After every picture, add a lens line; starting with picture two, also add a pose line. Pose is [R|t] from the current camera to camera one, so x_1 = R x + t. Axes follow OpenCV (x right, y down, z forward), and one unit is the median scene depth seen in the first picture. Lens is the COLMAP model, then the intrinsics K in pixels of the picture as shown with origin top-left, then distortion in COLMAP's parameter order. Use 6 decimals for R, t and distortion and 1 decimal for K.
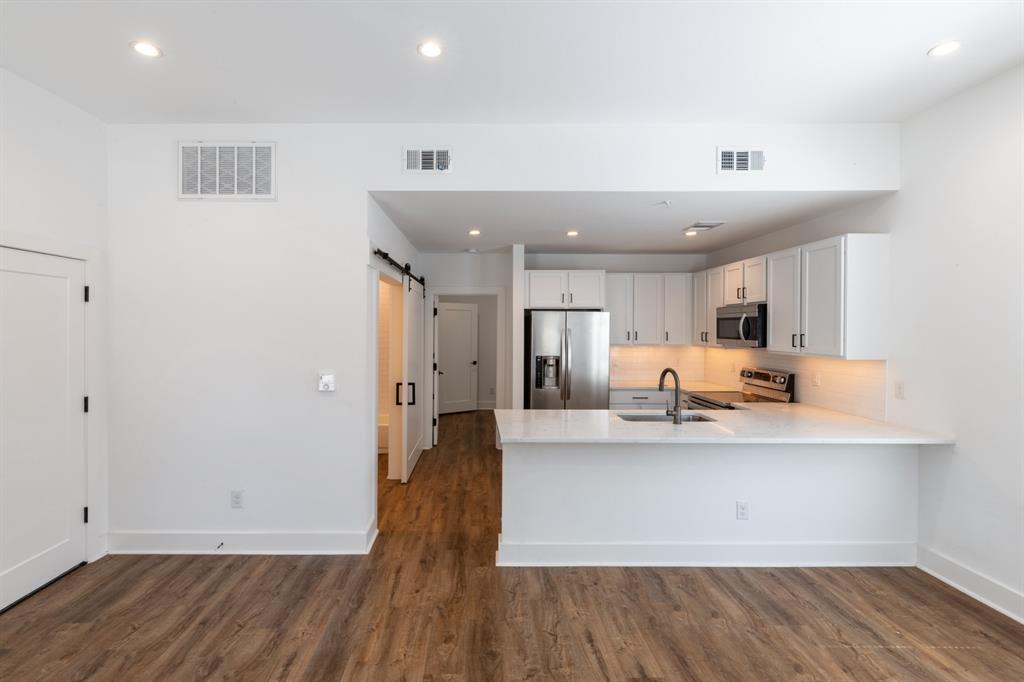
lens RADIAL K [[466.0, 0, 484.4], [0, 466.0, 333.6], [0, 0, 1]] dist [0.000590, -0.000129]
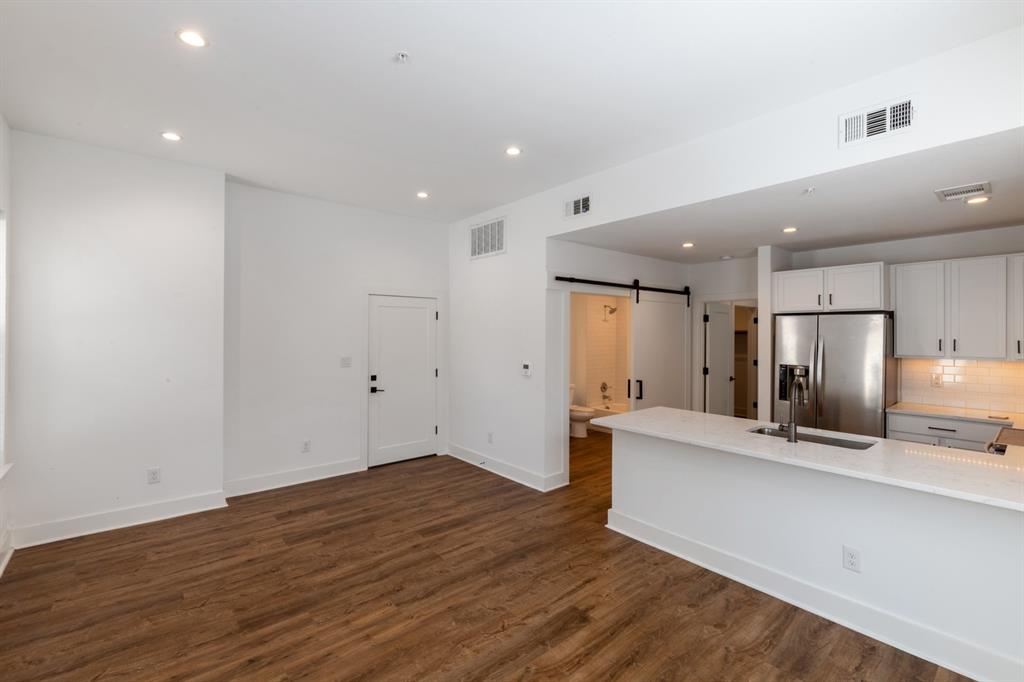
lens RADIAL K [[445.9, 0, 516.4], [0, 445.9, 336.1], [0, 0, 1]] dist [-0.000598, -0.000070]
pose [[0.648097, 0.005457, -0.761539, 0.574386], [-0.011693, 0.999928, -0.002786, 0.000765], [0.761468, 0.010710, 0.648114, 0.037794]]
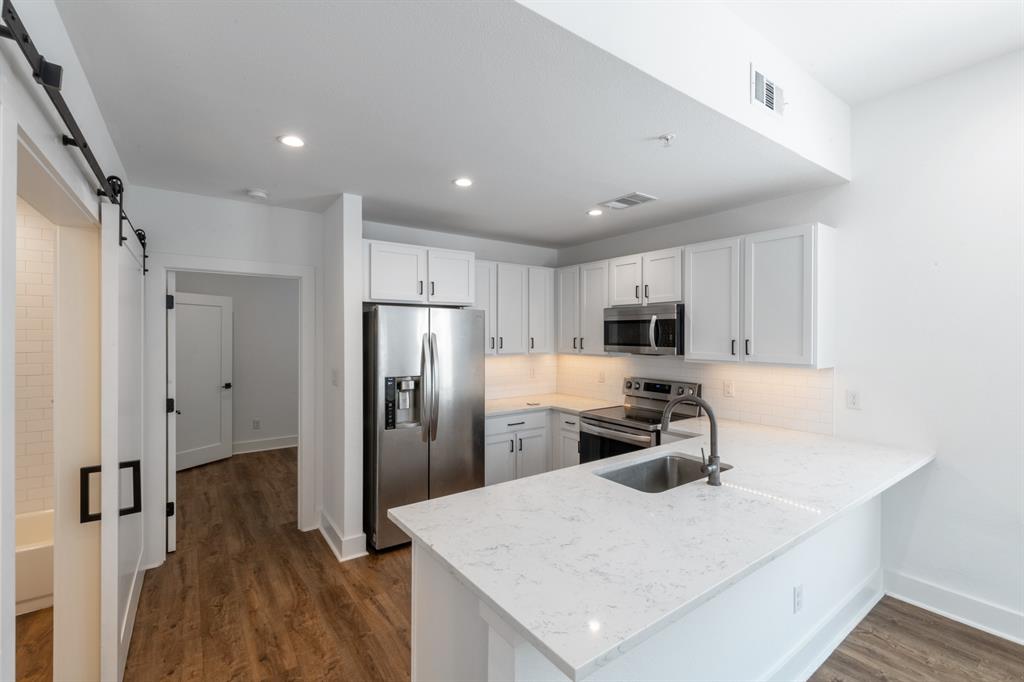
lens RADIAL K [[443.6, 0, 514.5], [0, 443.6, 339.3], [0, 0, 1]] dist [-0.000540, 0.000011]
pose [[0.811891, -0.007849, 0.583756, -0.122834], [0.007103, 0.999968, 0.003567, -0.005016], [-0.583765, 0.001251, 0.811921, 0.539047]]
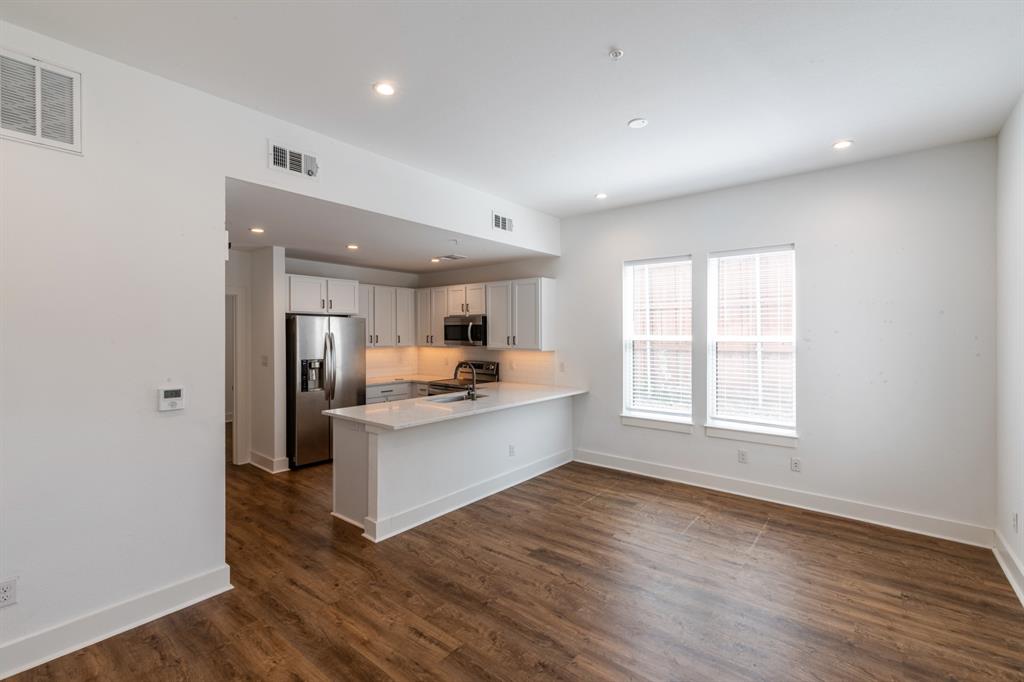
lens RADIAL K [[443.6, 0, 514.5], [0, 443.6, 339.3], [0, 0, 1]] dist [-0.000540, 0.000011]
pose [[0.634103, -0.011783, 0.773159, -0.439081], [0.007760, 0.999931, 0.008875, -0.002555], [-0.773210, 0.000372, 0.634150, 0.040699]]
